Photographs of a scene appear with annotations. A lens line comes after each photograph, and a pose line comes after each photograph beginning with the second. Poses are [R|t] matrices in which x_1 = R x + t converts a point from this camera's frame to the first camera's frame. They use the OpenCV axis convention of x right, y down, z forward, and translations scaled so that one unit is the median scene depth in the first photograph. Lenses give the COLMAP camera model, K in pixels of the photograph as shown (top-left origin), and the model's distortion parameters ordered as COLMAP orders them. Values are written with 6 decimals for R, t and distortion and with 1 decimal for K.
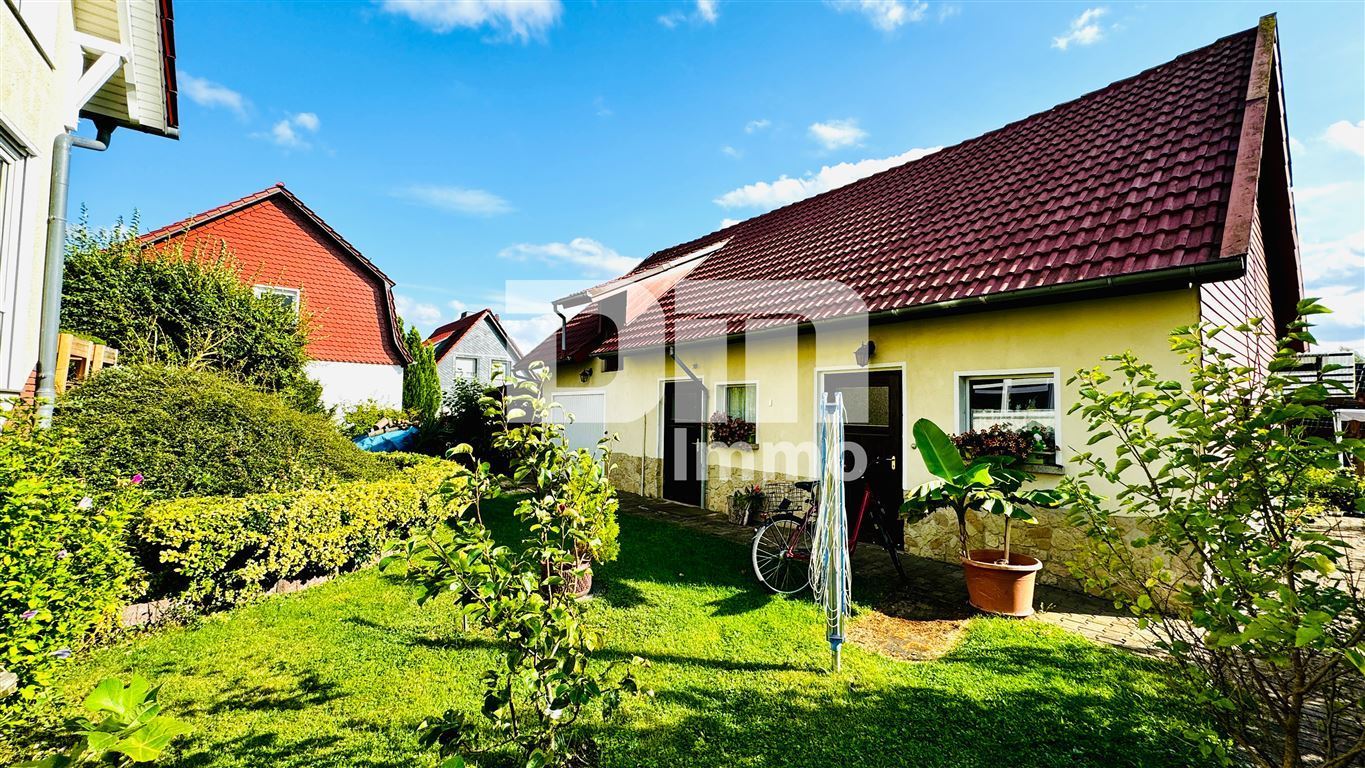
lens RADIAL K [[558.5, 0, 682.5], [0, 558.5, 384.0], [0, 0, 1]] dist [-0.000149, -0.000011]
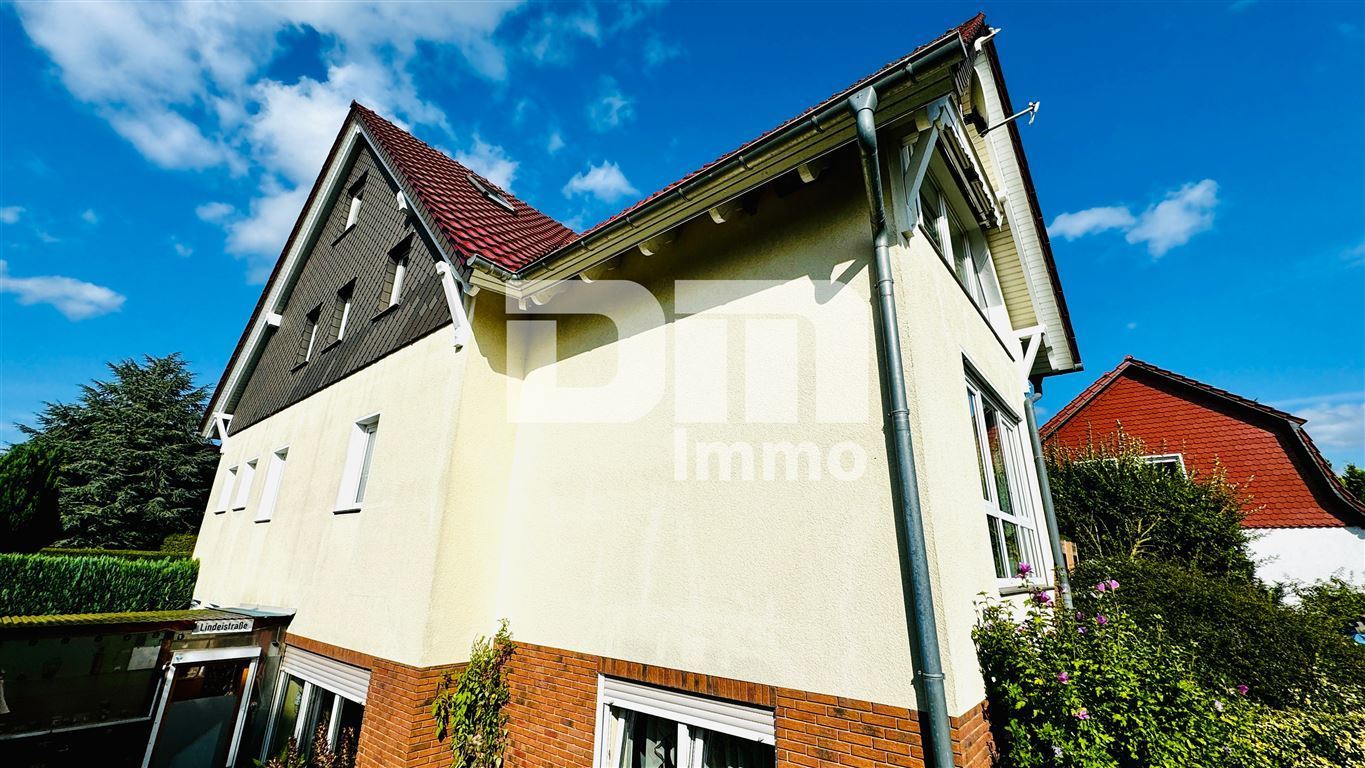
lens RADIAL K [[545.7, 0, 682.5], [0, 545.7, 384.0], [0, 0, 1]] dist [-0.000336, -0.000035]
pose [[0.241582, -0.318726, -0.916544, 0.000975], [0.037032, 0.946860, -0.319507, -0.036931], [0.969674, 0.043245, 0.240547, -0.139817]]
